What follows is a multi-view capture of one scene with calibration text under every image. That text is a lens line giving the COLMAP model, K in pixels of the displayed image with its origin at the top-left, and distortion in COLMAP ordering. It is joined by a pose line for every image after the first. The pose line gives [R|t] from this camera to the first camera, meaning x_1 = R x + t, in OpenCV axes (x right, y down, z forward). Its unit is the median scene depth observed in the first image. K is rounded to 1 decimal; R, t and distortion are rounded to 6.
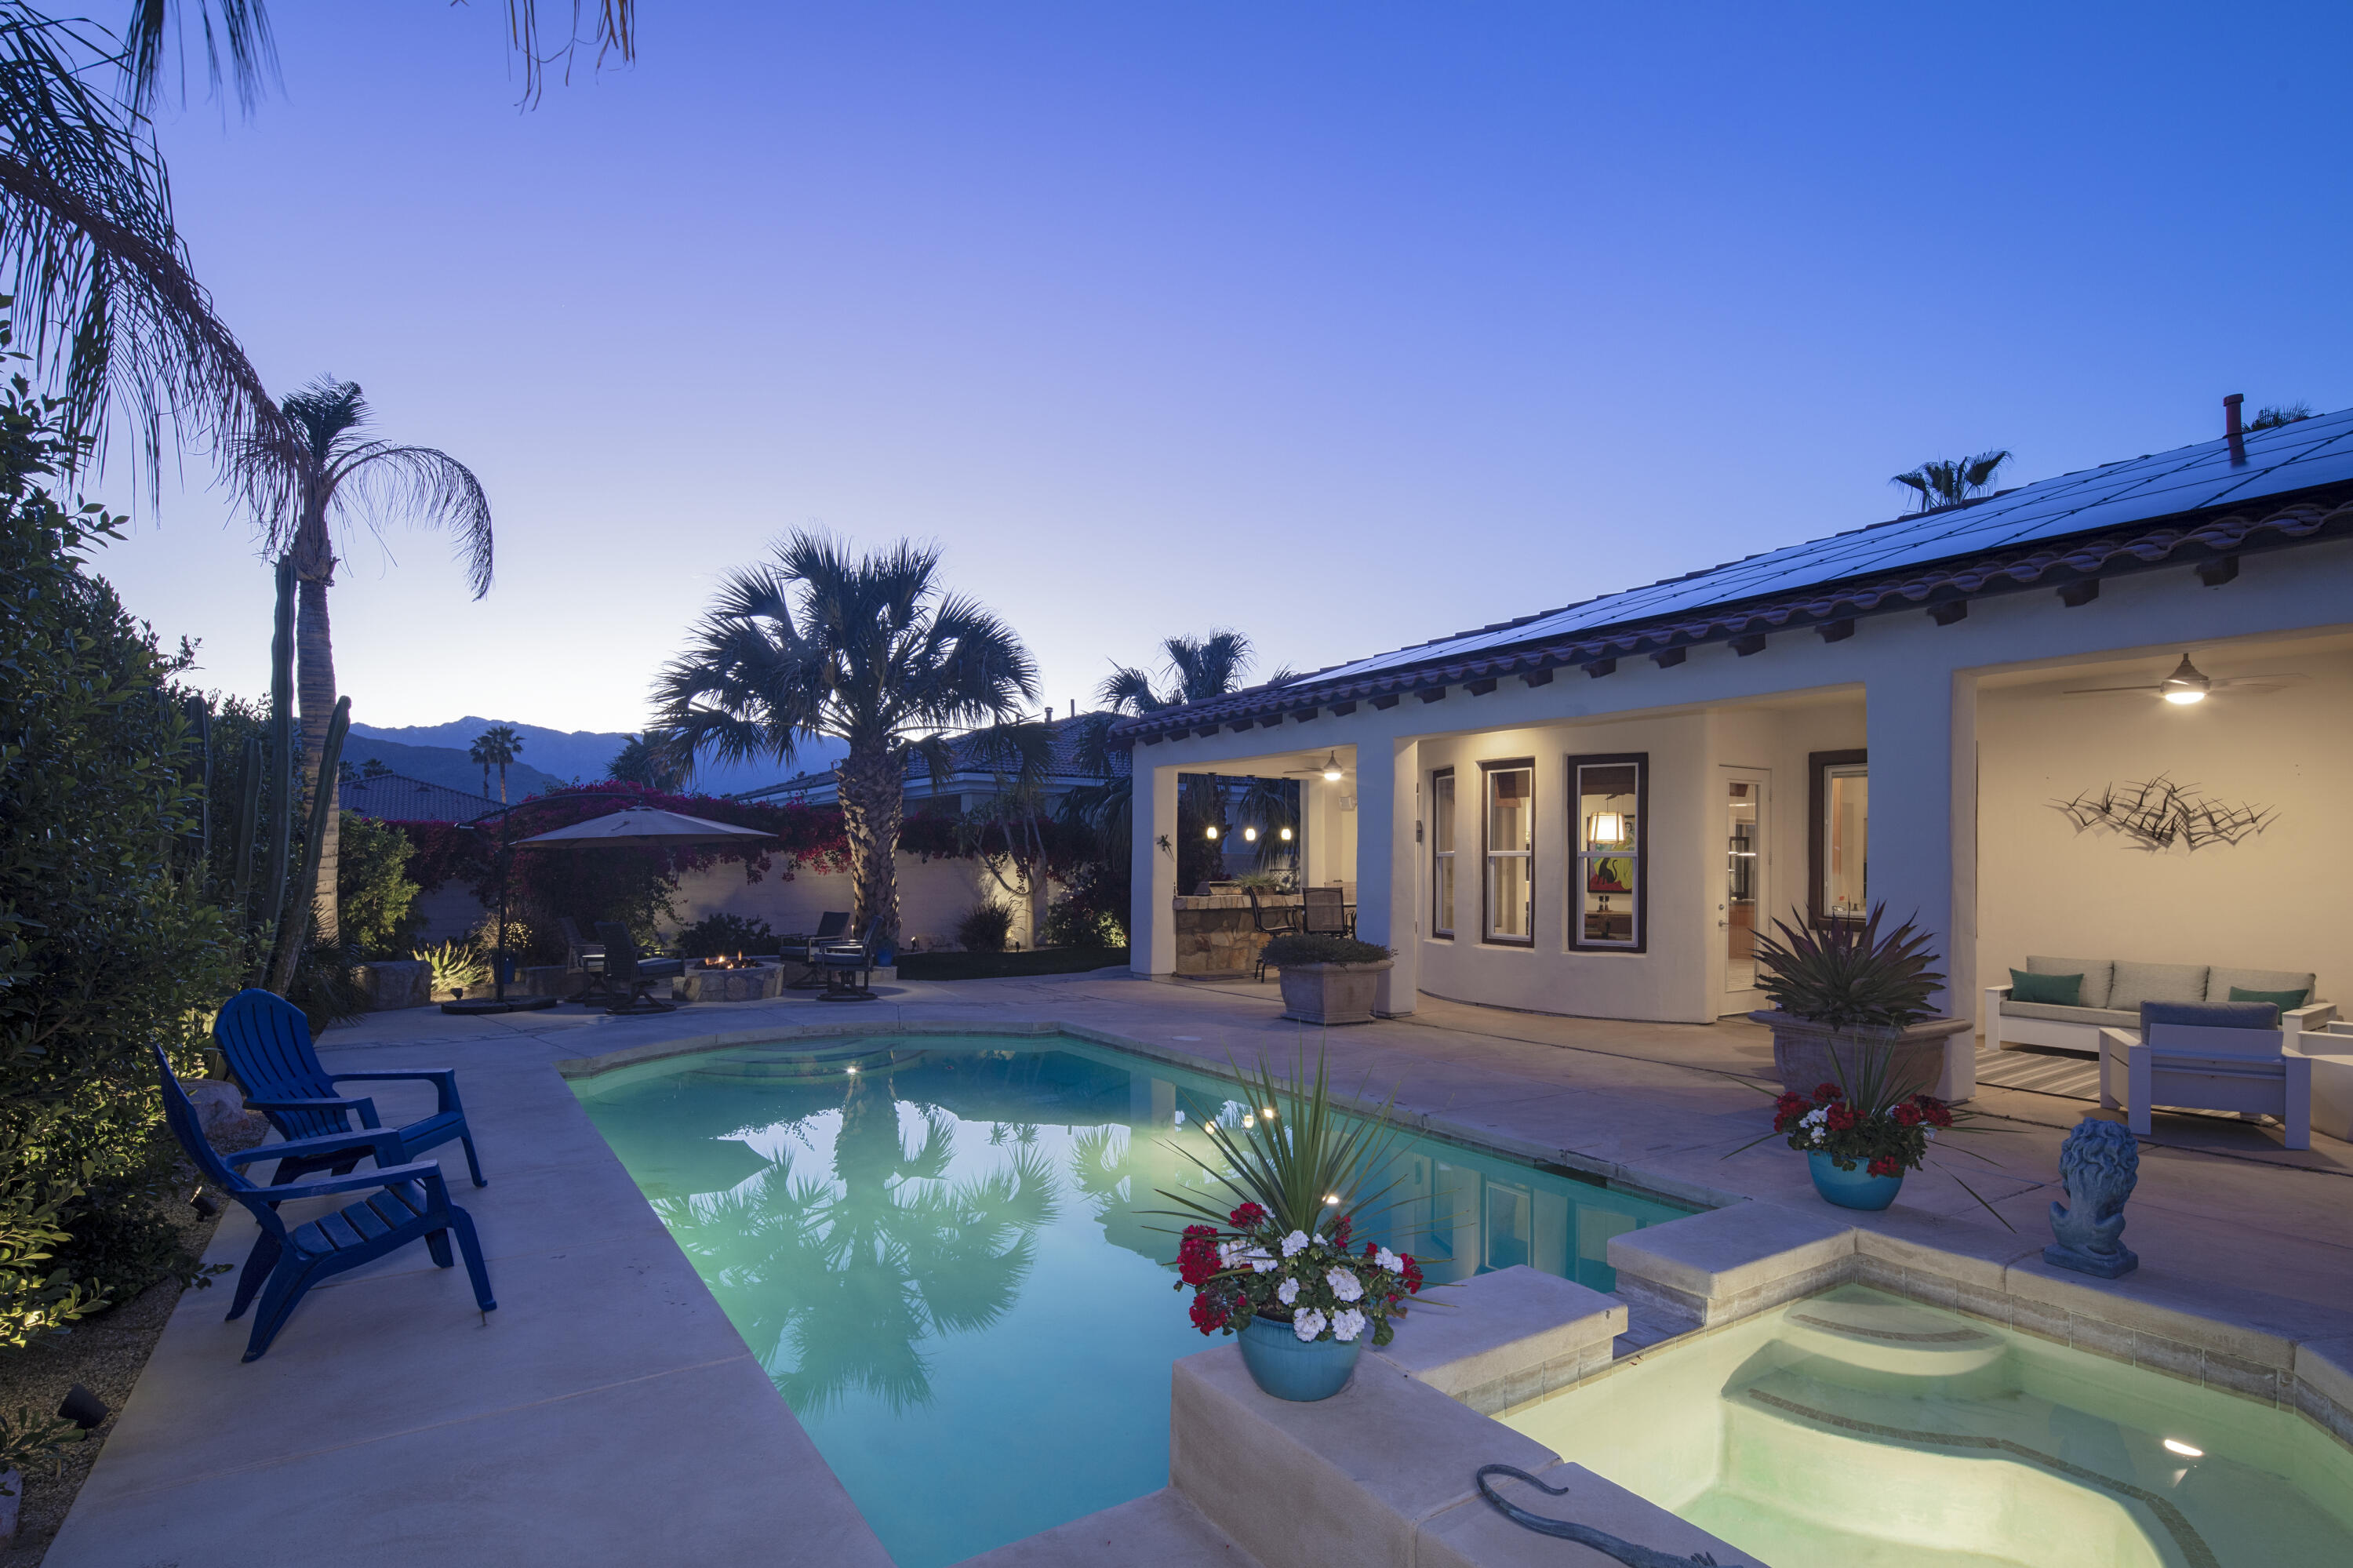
lens RADIAL K [[1136.9, 0, 1174.2], [0, 1136.9, 862.7], [0, 0, 1]] dist [-0.000175, -0.001090]
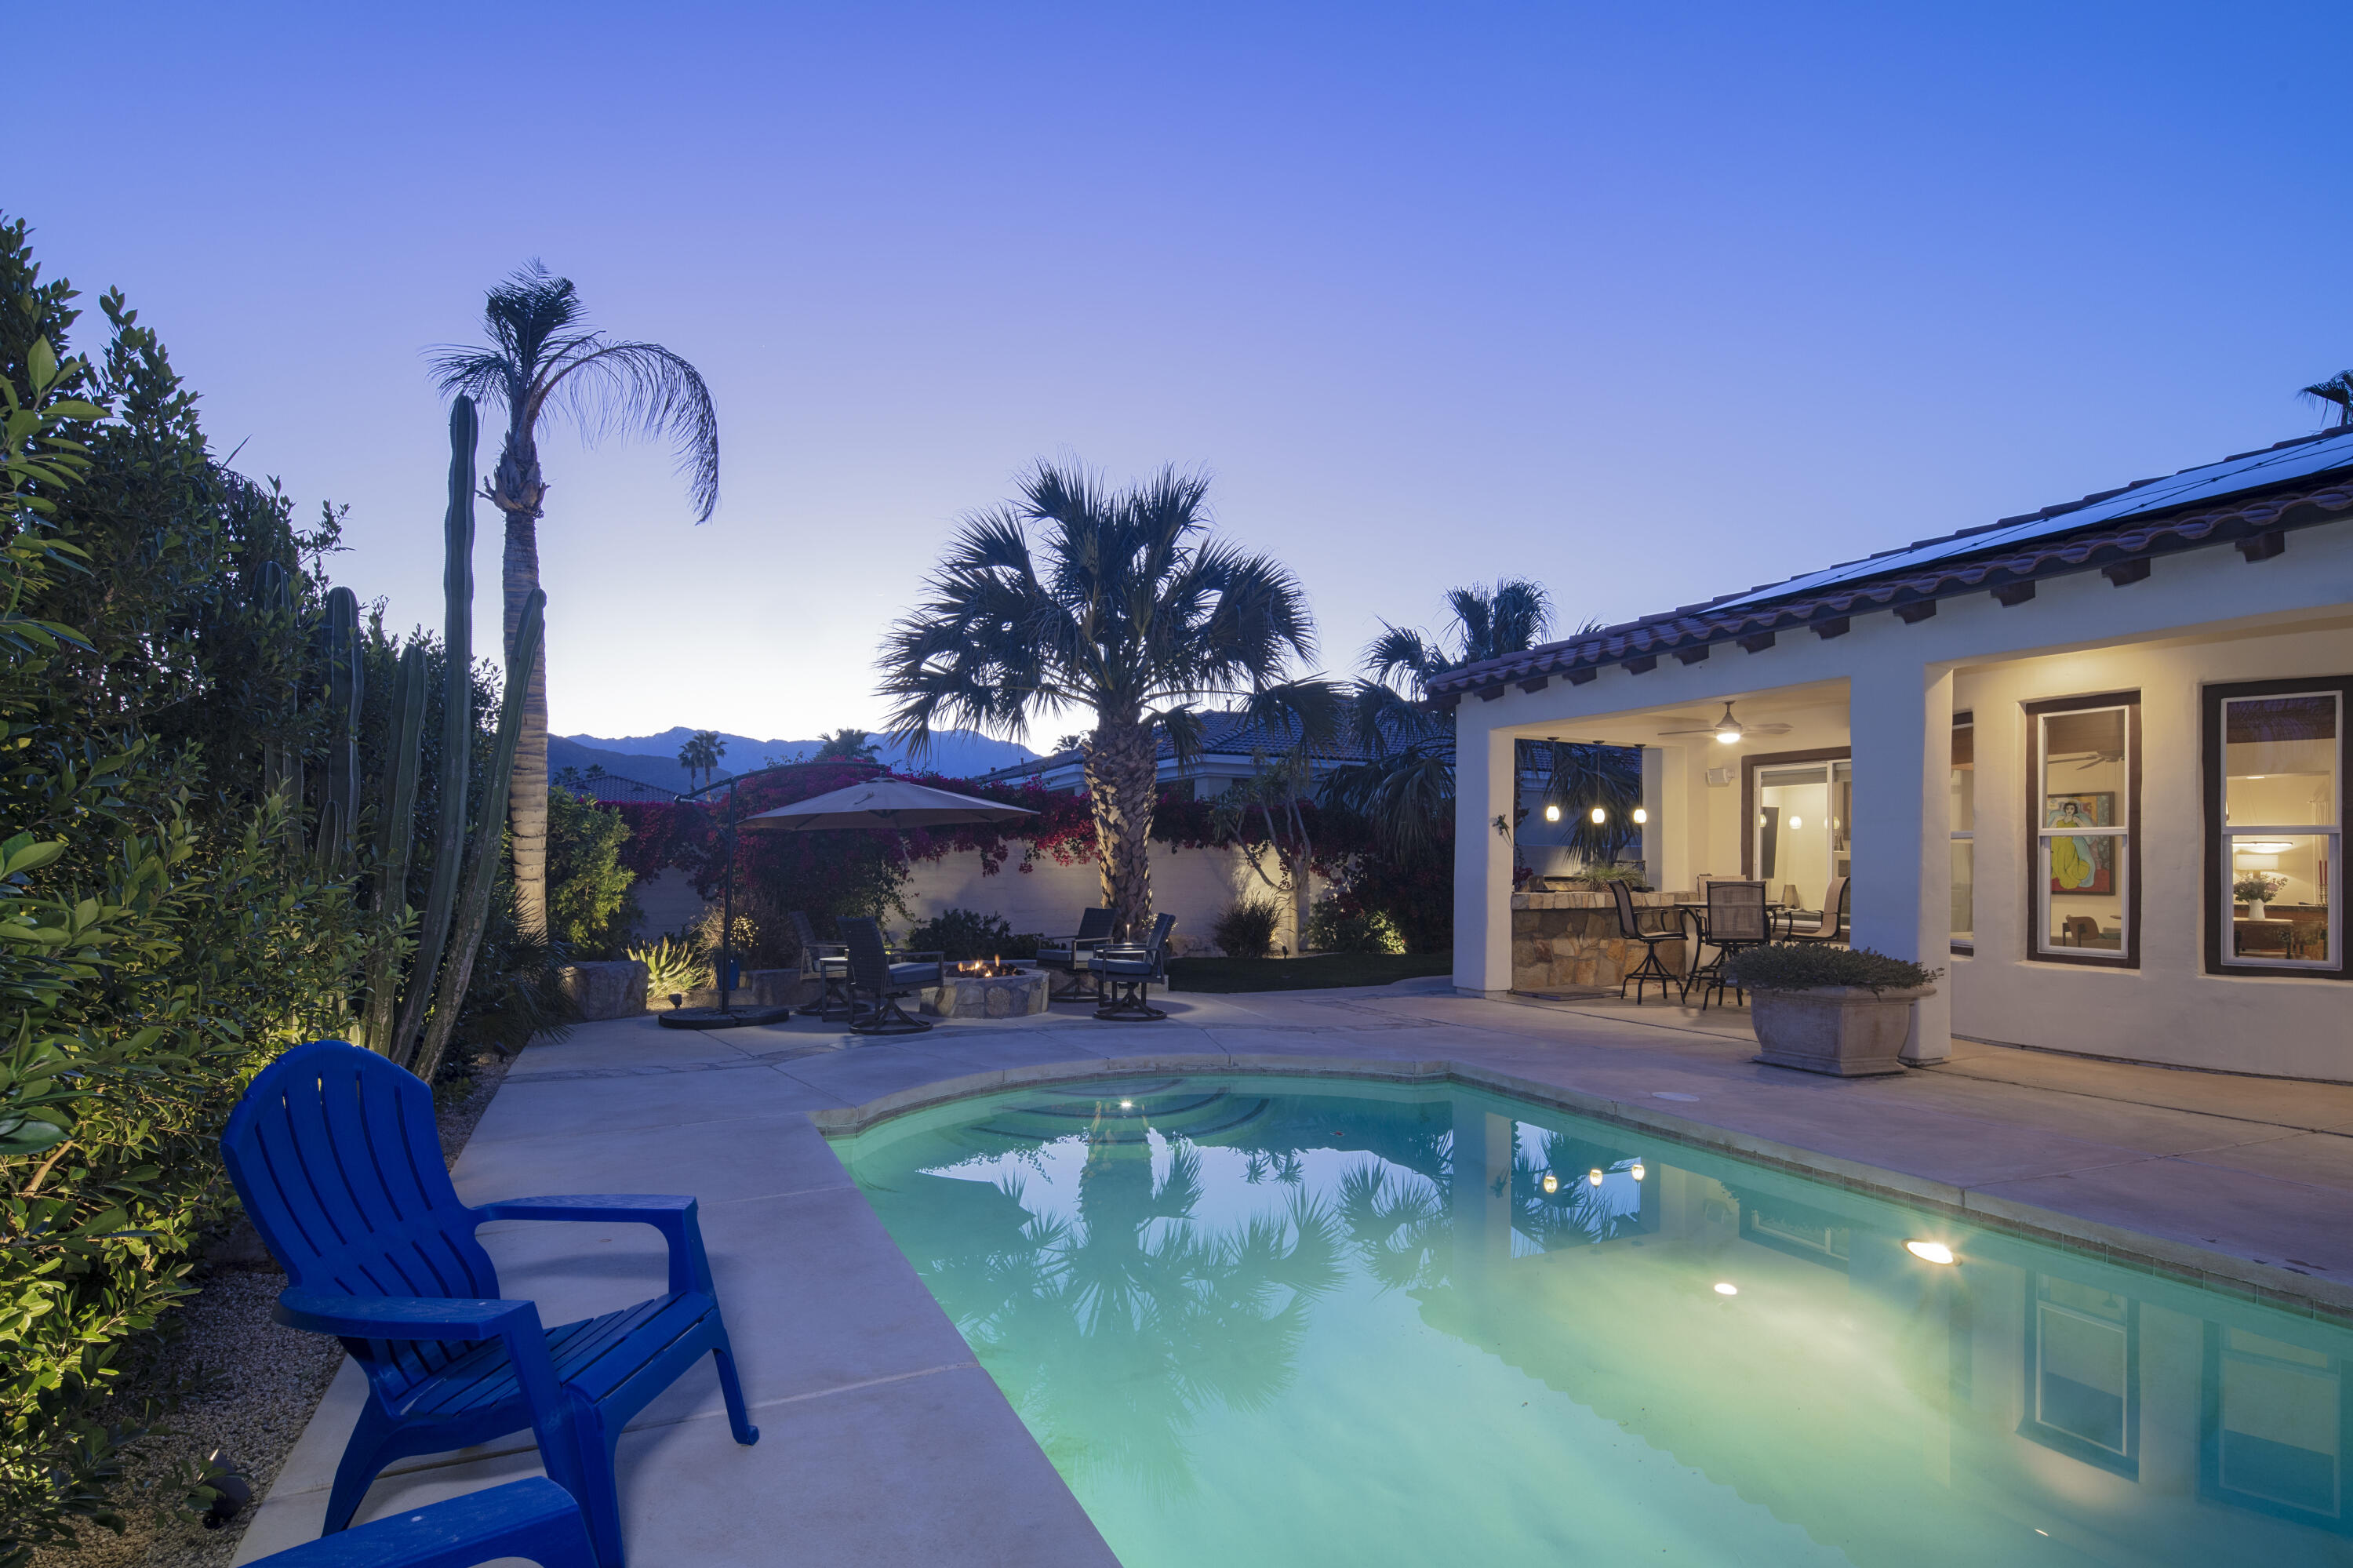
lens RADIAL K [[1132.2, 0, 1167.7], [0, 1132.2, 861.3], [0, 0, 1]] dist [0.001034, -0.000007]
pose [[0.989335, 0.002782, -0.145630, -0.121122], [-0.003217, 0.999991, -0.002749, 0.010673], [0.145621, 0.003188, 0.989335, 0.182063]]
